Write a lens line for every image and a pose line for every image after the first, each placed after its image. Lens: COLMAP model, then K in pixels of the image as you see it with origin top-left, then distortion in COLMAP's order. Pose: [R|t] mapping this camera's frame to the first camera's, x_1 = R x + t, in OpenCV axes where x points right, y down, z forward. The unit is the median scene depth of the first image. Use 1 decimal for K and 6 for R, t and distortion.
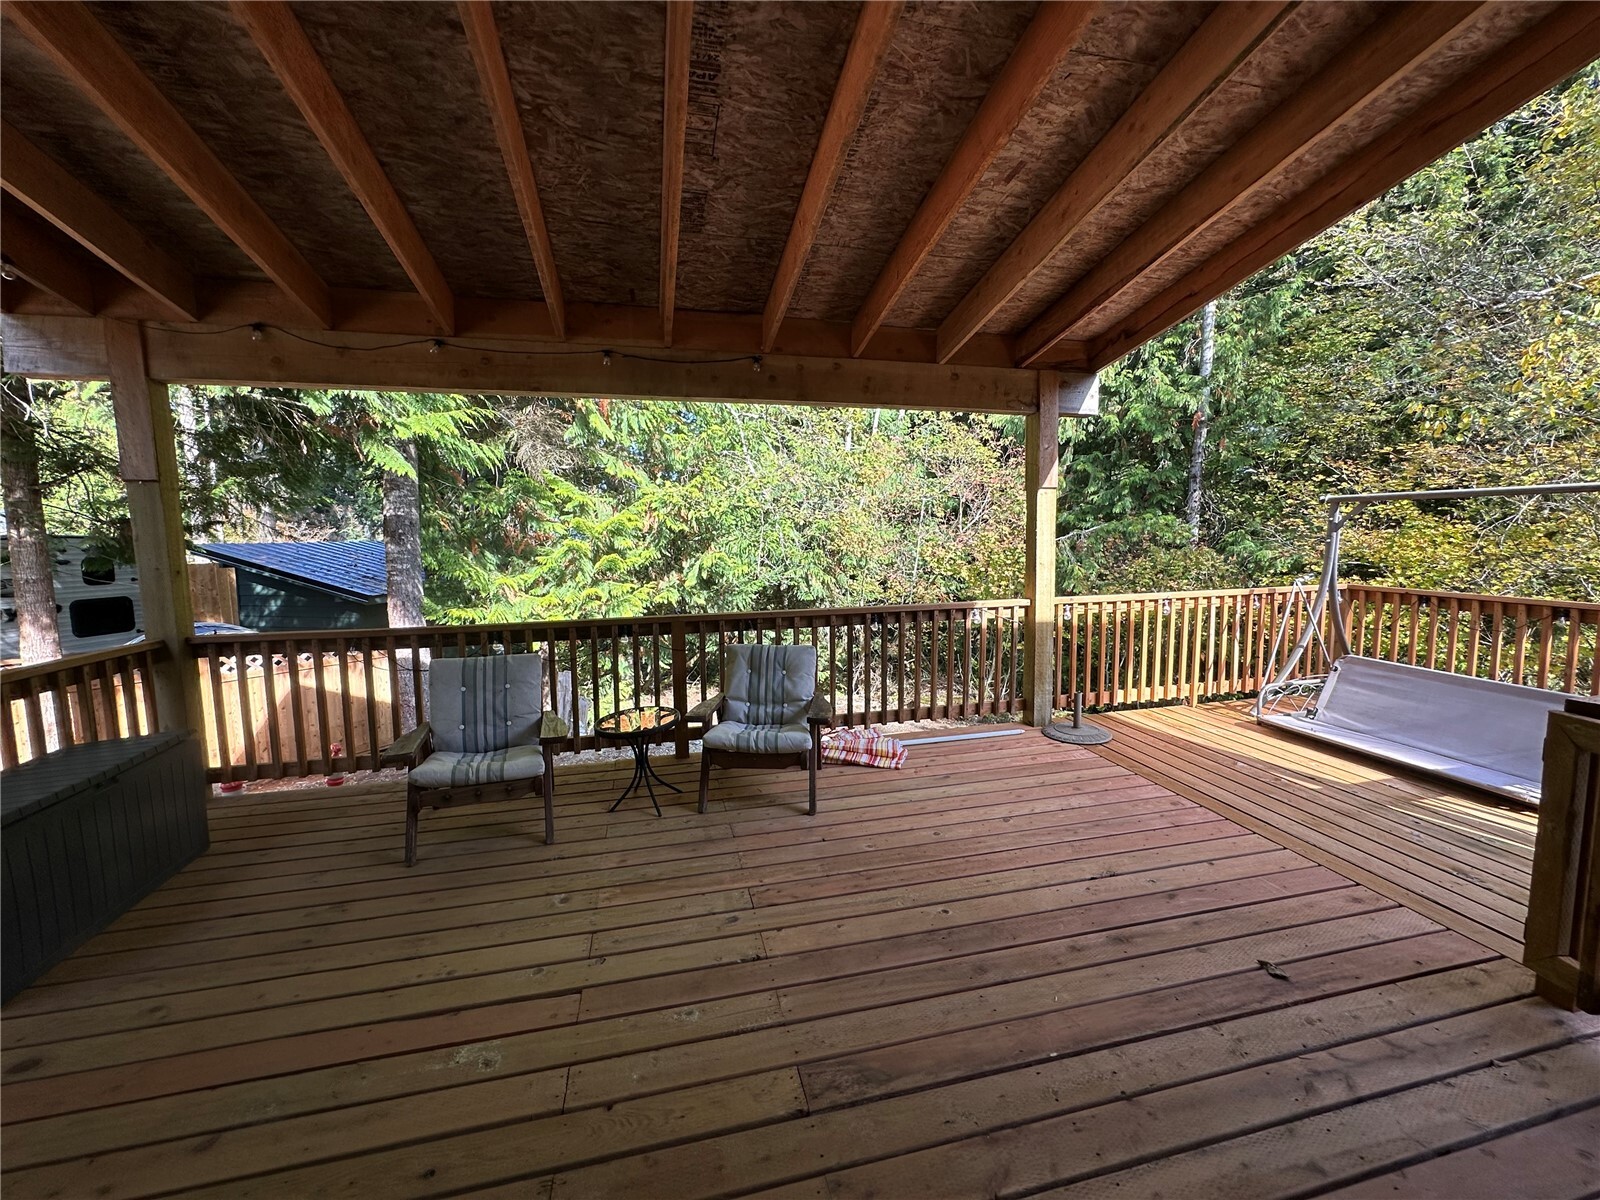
lens RADIAL K [[638.6, 0, 799.9], [0, 638.6, 600.0], [0, 0, 1]] dist [-0.003299, 0.000744]
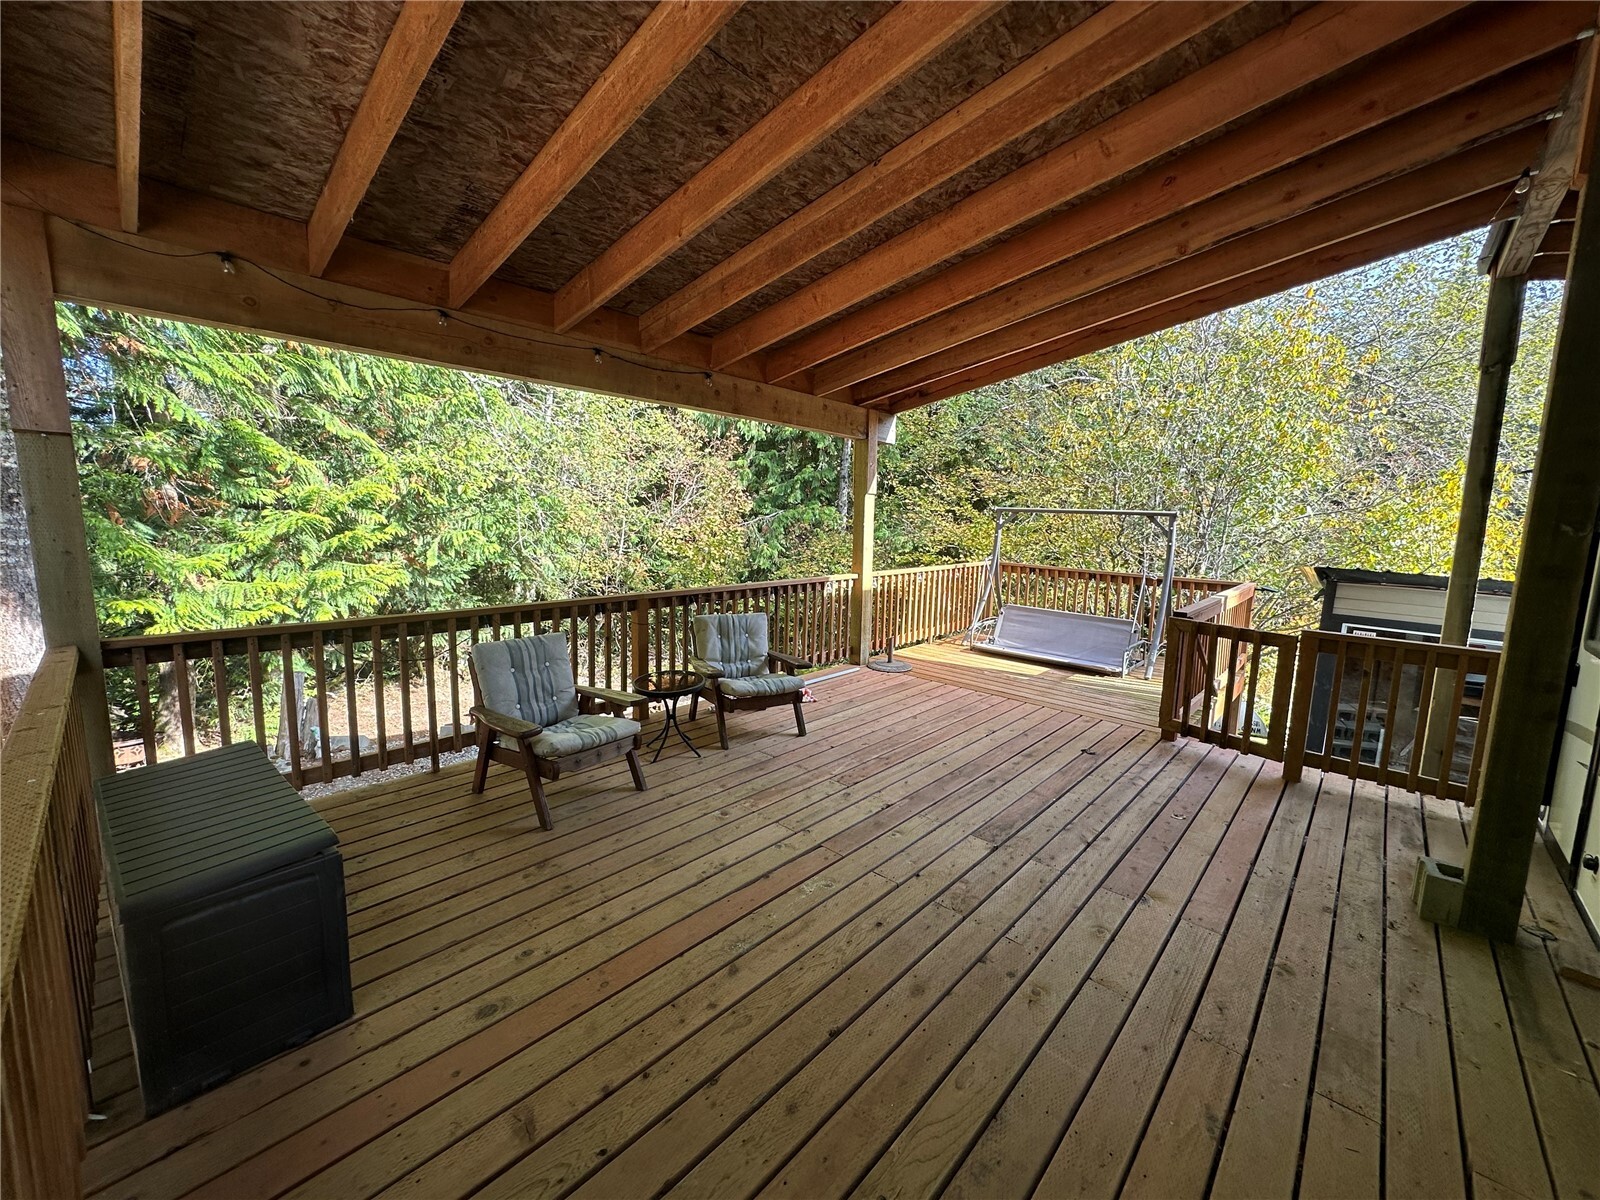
lens RADIAL K [[638.6, 0, 799.8], [0, 638.6, 600.5], [0, 0, 1]] dist [-0.003299, 0.000744]
pose [[0.828594, -0.040419, 0.558389, -0.534490], [0.019558, 0.998871, 0.043281, -0.005784], [-0.559508, -0.024941, 0.828450, -0.078192]]
